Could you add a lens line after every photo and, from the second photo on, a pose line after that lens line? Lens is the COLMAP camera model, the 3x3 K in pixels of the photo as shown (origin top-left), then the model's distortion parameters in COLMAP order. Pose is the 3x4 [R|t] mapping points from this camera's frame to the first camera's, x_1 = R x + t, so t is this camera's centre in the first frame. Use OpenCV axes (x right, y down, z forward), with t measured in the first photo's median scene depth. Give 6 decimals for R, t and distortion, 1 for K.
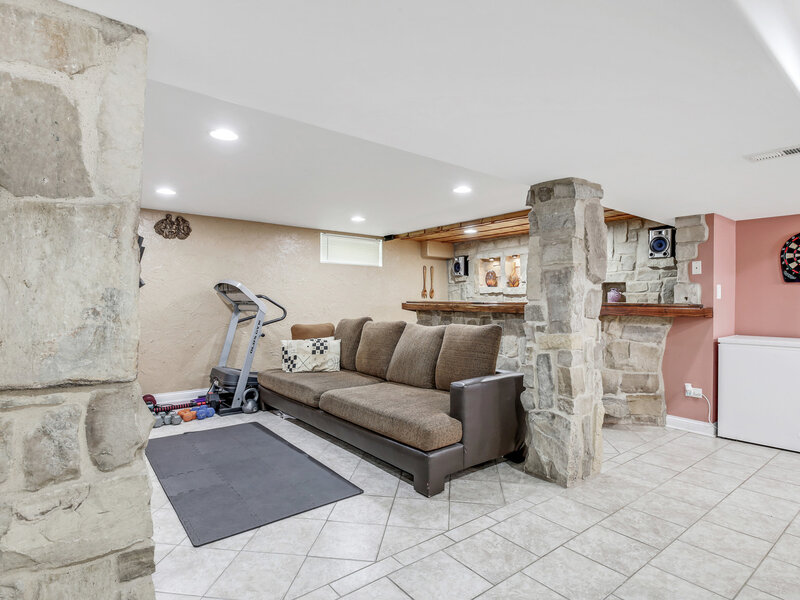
lens RADIAL K [[435.4, 0, 404.3], [0, 435.4, 296.1], [0, 0, 1]] dist [-0.000559, -0.001567]
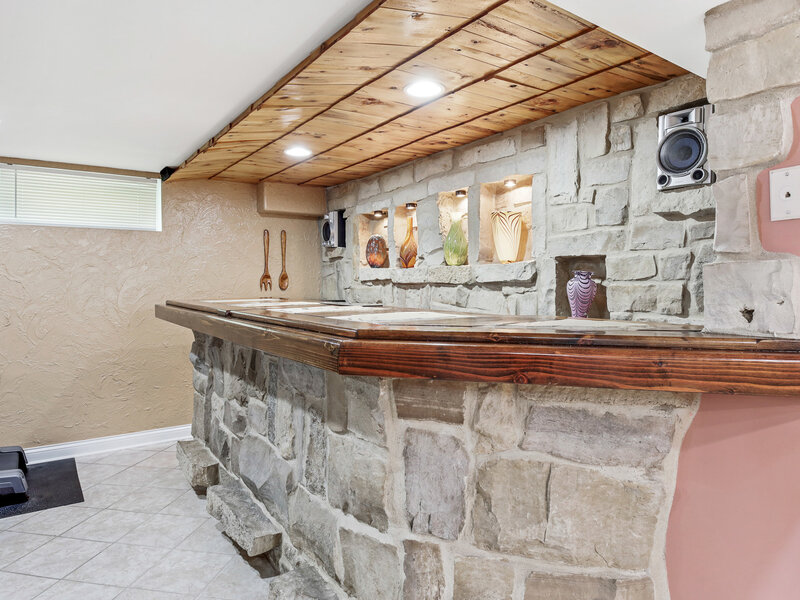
lens RADIAL K [[529.9, 0, 402.1], [0, 529.9, 280.4], [0, 0, 1]] dist [-0.005227, -0.001162]
pose [[0.999214, -0.011280, -0.038013, 0.344342], [0.011584, 0.999903, 0.007784, -0.014867], [0.037922, -0.008218, 0.999247, 0.513814]]
